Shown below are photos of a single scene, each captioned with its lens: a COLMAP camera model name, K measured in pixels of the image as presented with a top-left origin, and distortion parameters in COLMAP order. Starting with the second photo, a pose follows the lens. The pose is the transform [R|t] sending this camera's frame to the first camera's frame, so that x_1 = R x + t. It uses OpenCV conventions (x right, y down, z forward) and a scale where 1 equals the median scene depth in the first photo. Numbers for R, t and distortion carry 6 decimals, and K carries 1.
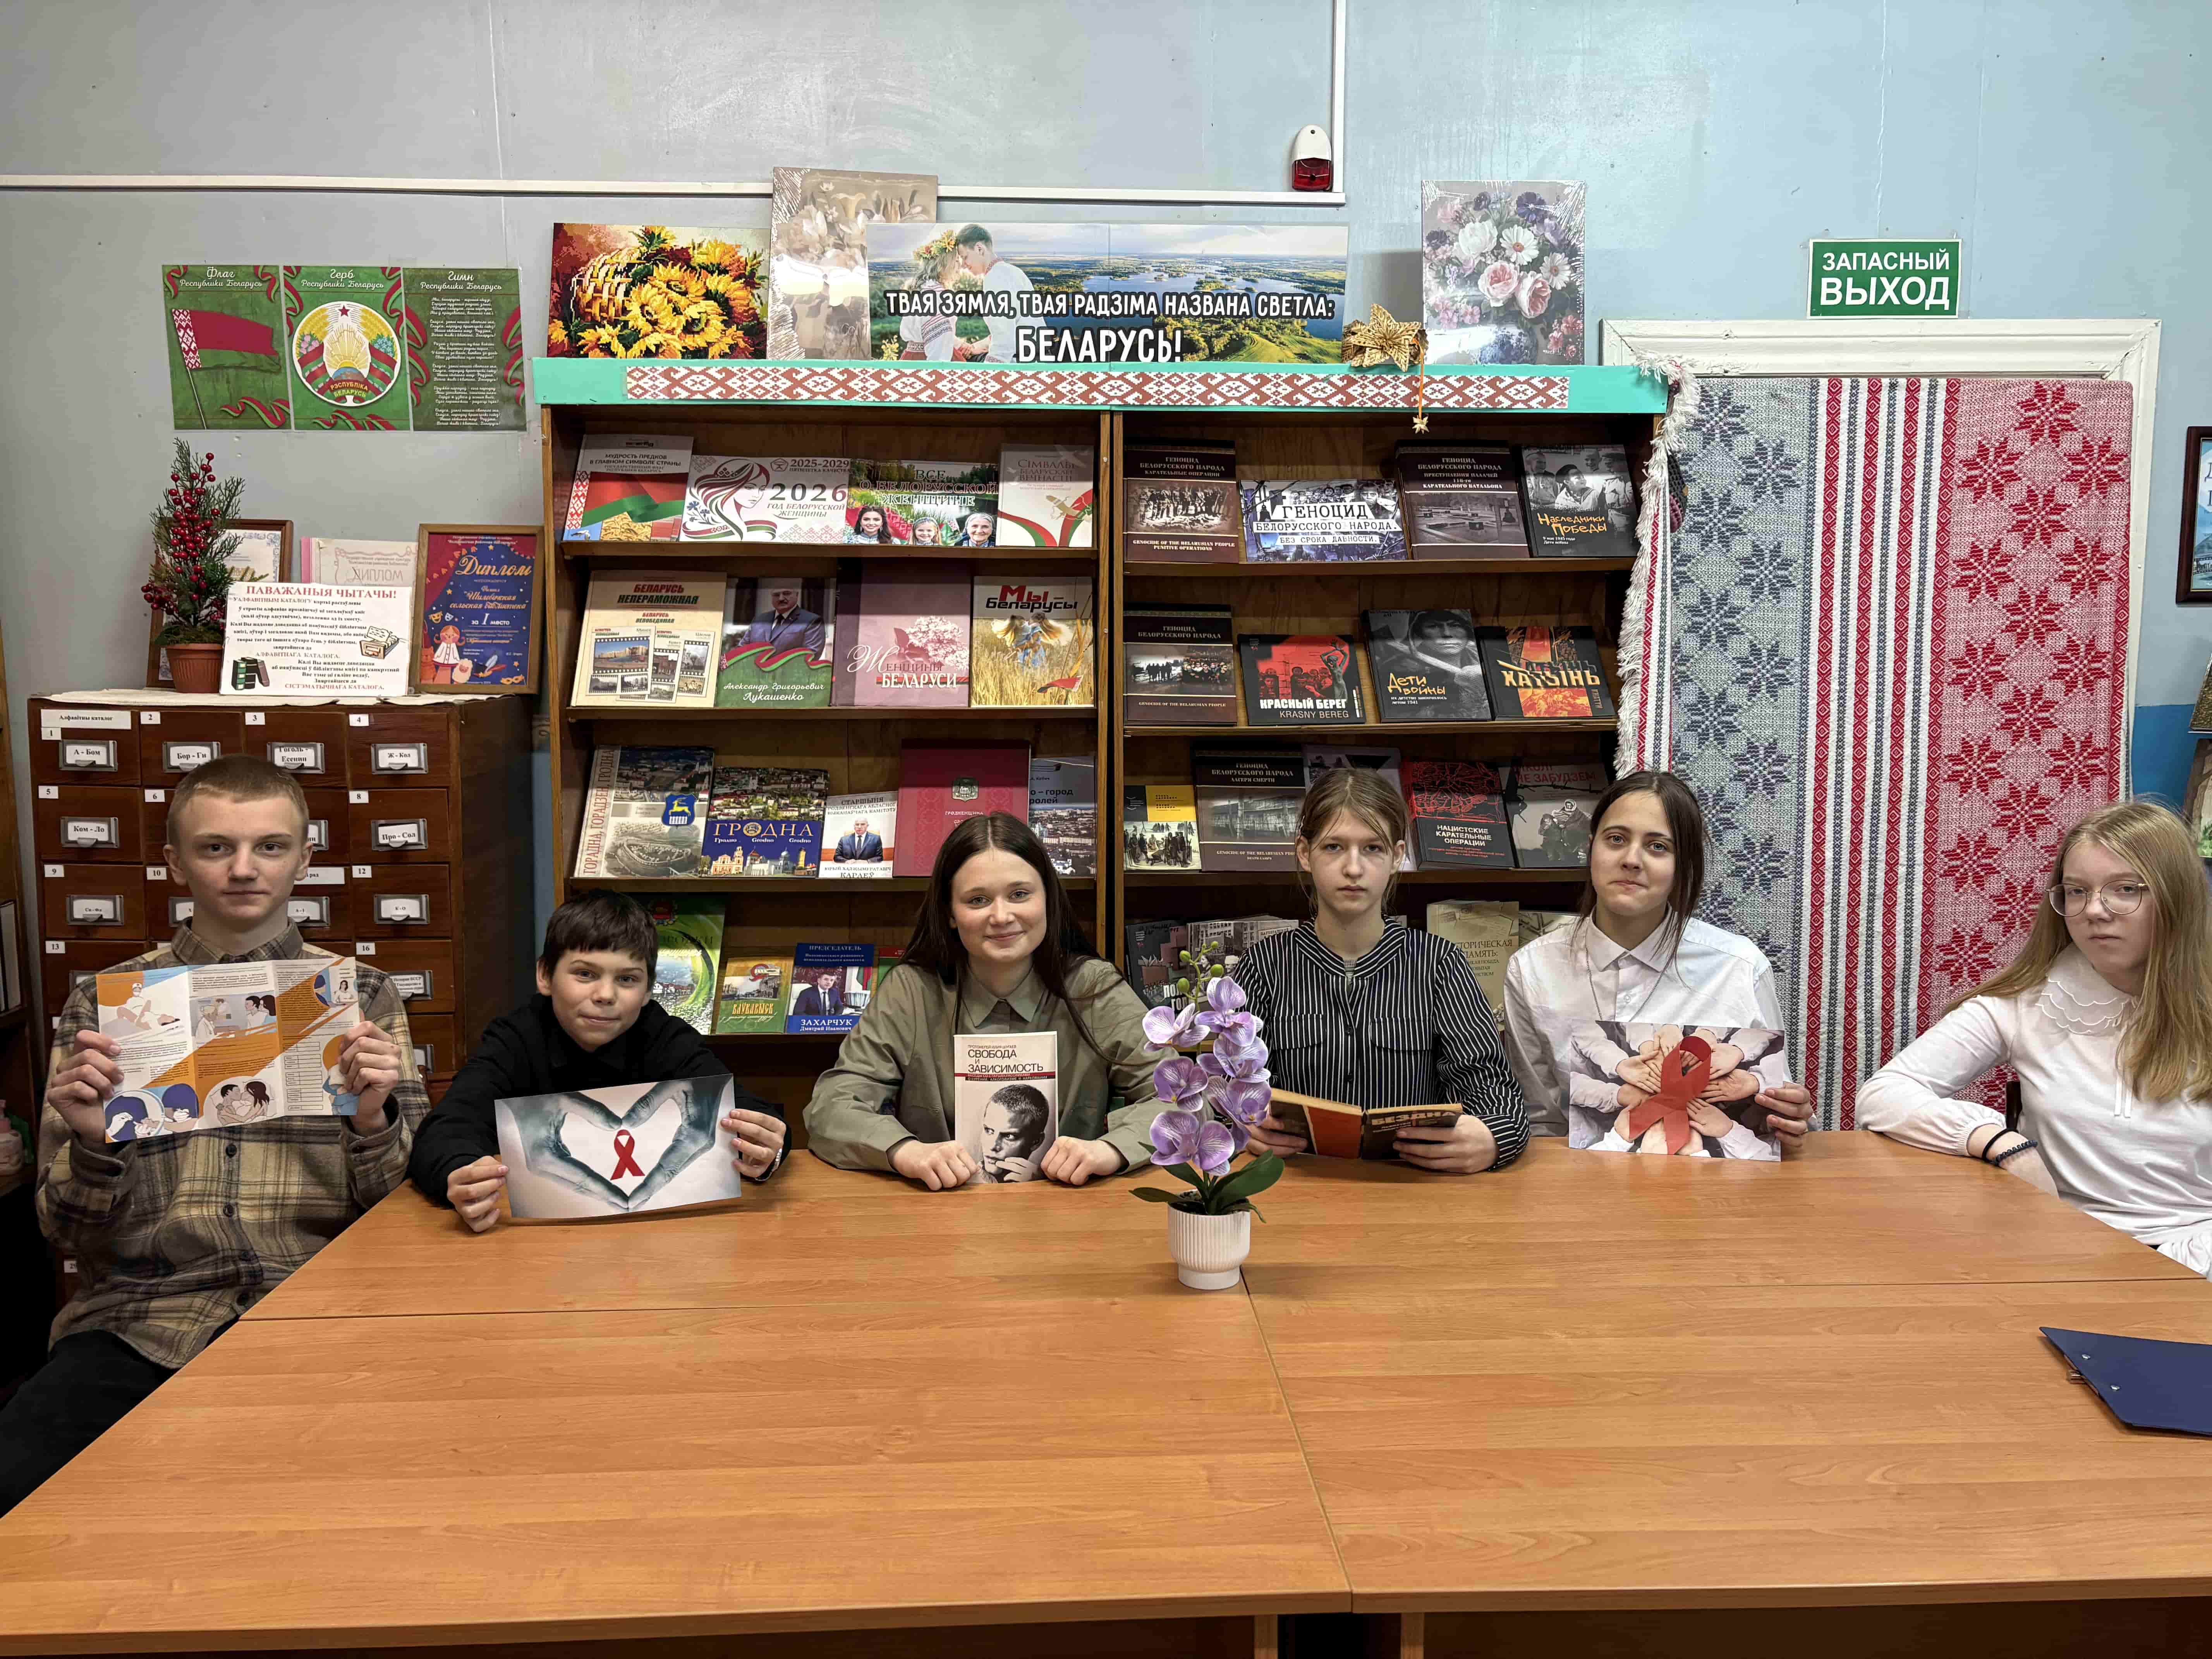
lens RADIAL K [[1647.8, 0, 1098.3], [0, 1647.8, 827.1], [0, 0, 1]] dist [0.027024, -0.004196]
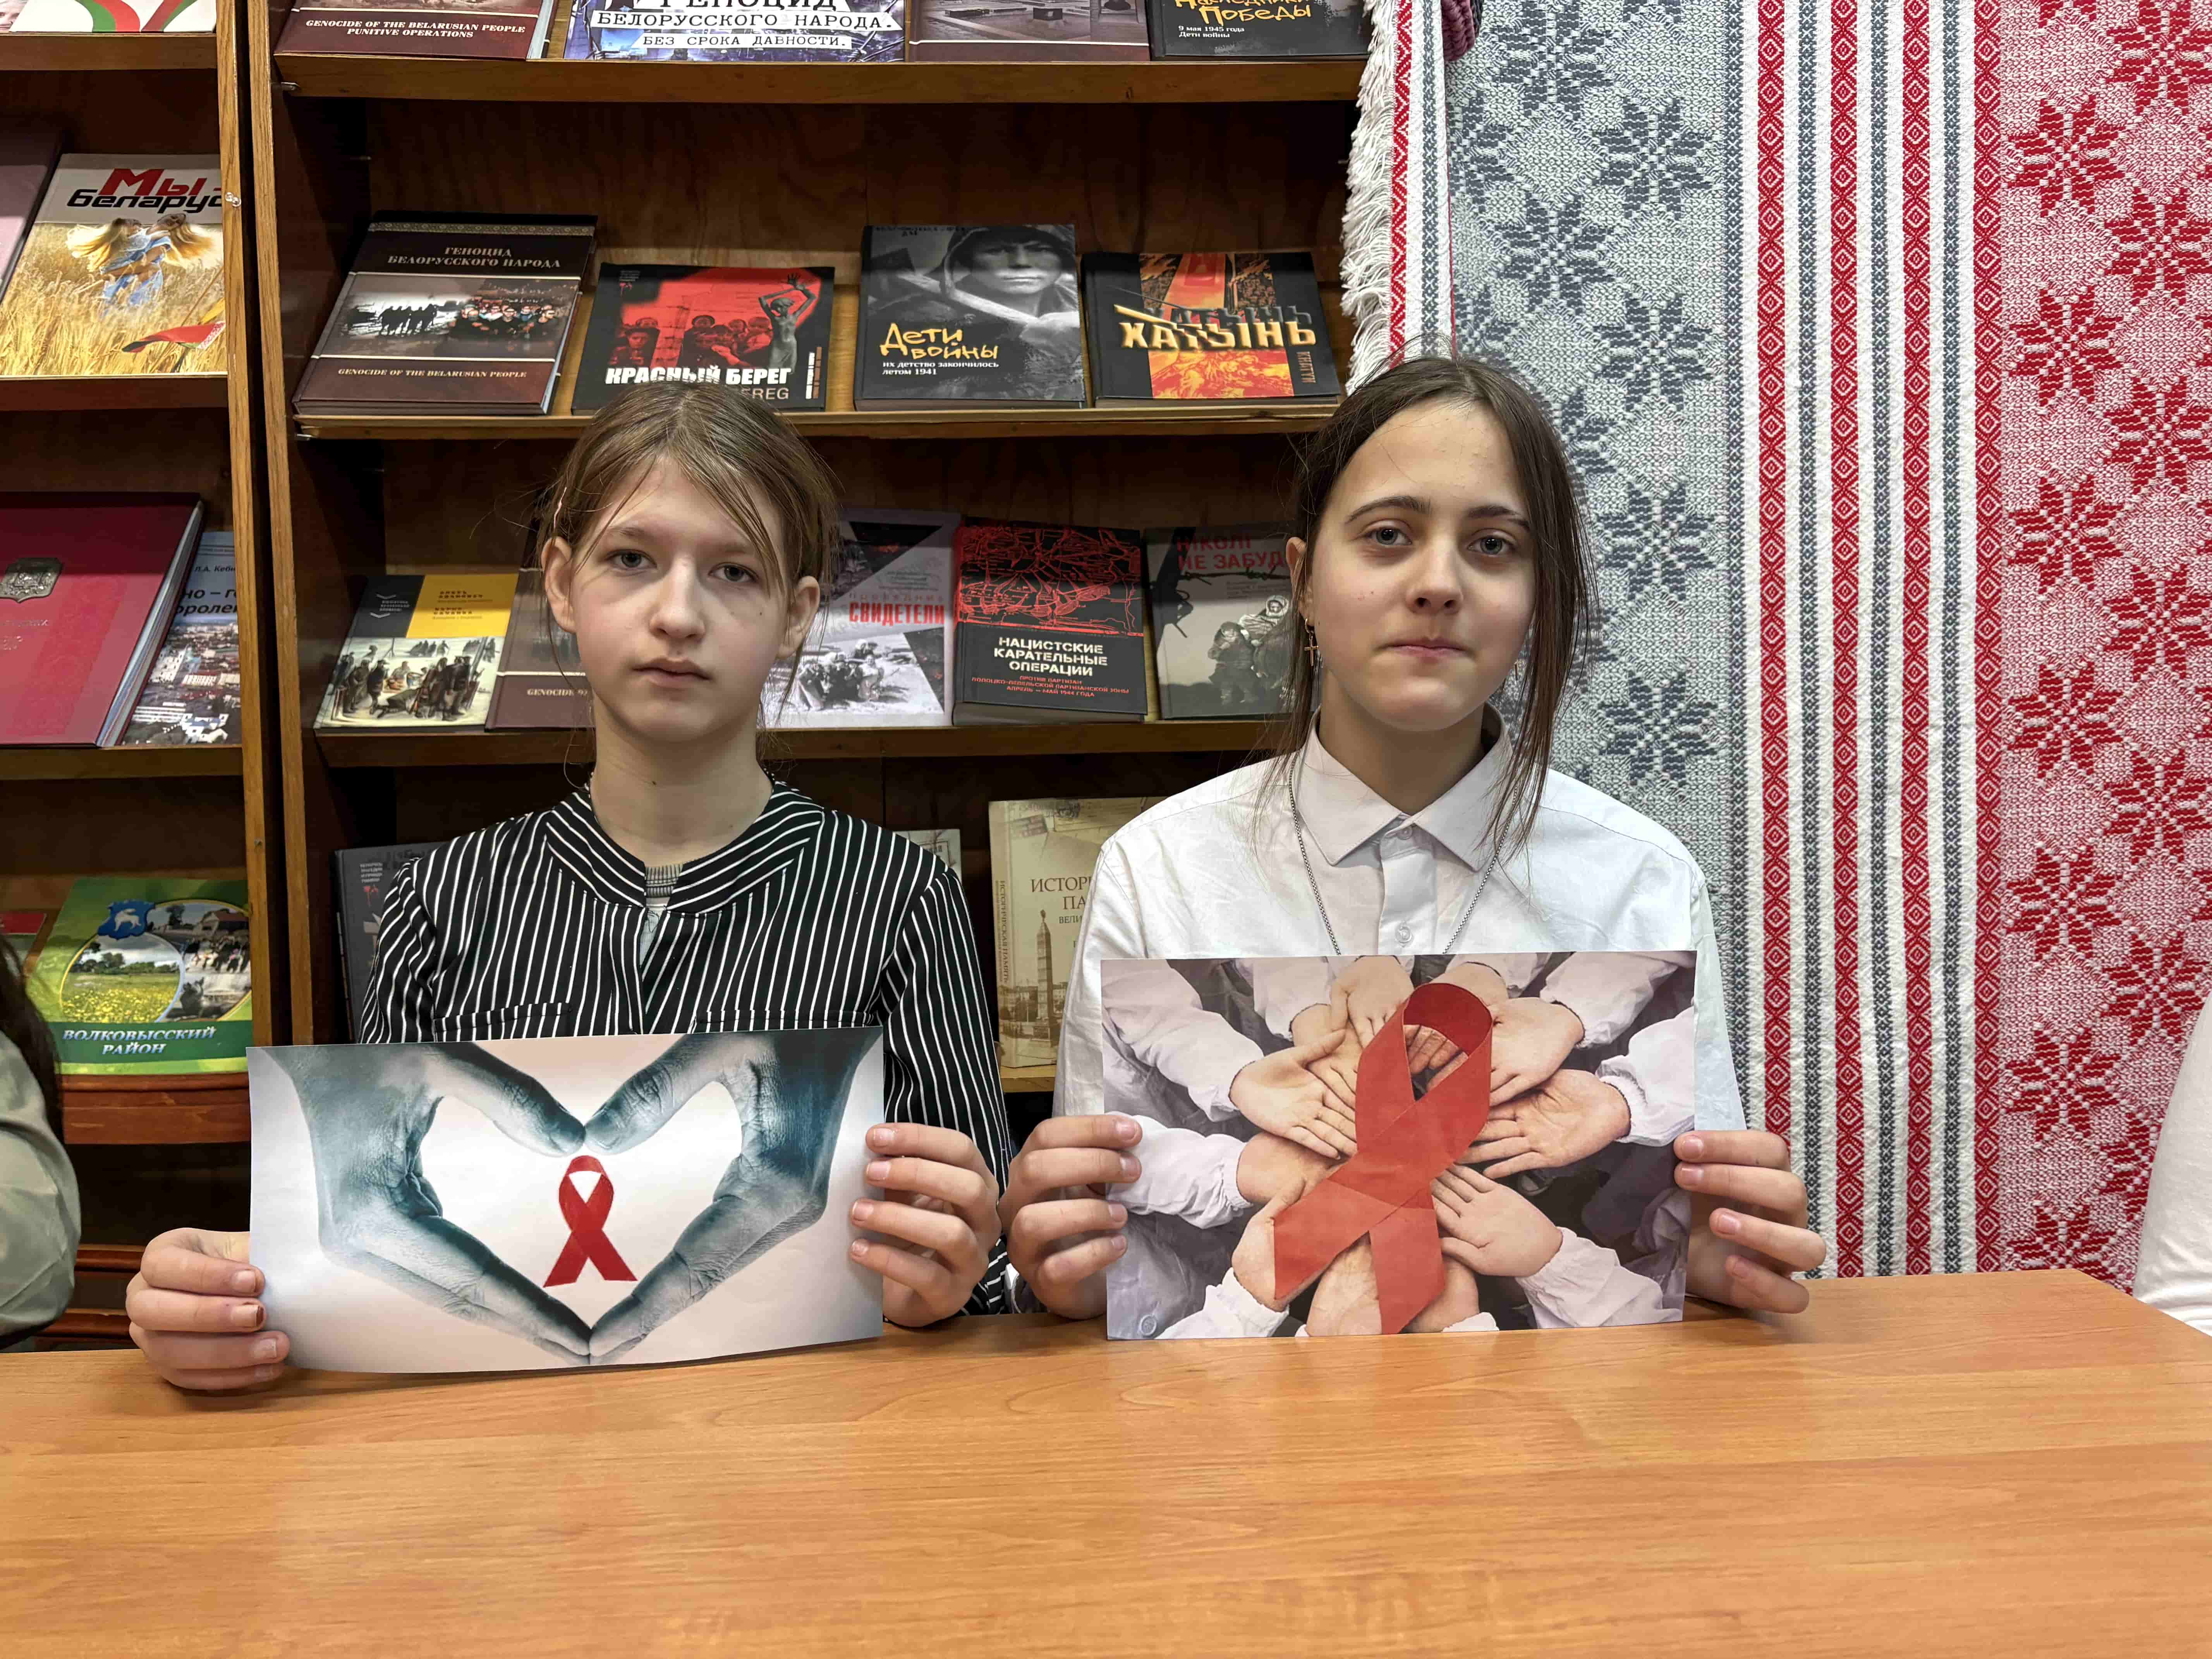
lens RADIAL K [[1717.4, 0, 1101.9], [0, 1717.4, 829.7], [0, 0, 1]] dist [0.044868, -0.051103]
pose [[0.999787, -0.016218, 0.012769, 0.223953], [0.016852, 0.998546, -0.051195, 0.080862], [-0.011920, 0.051399, 0.998607, 0.479423]]
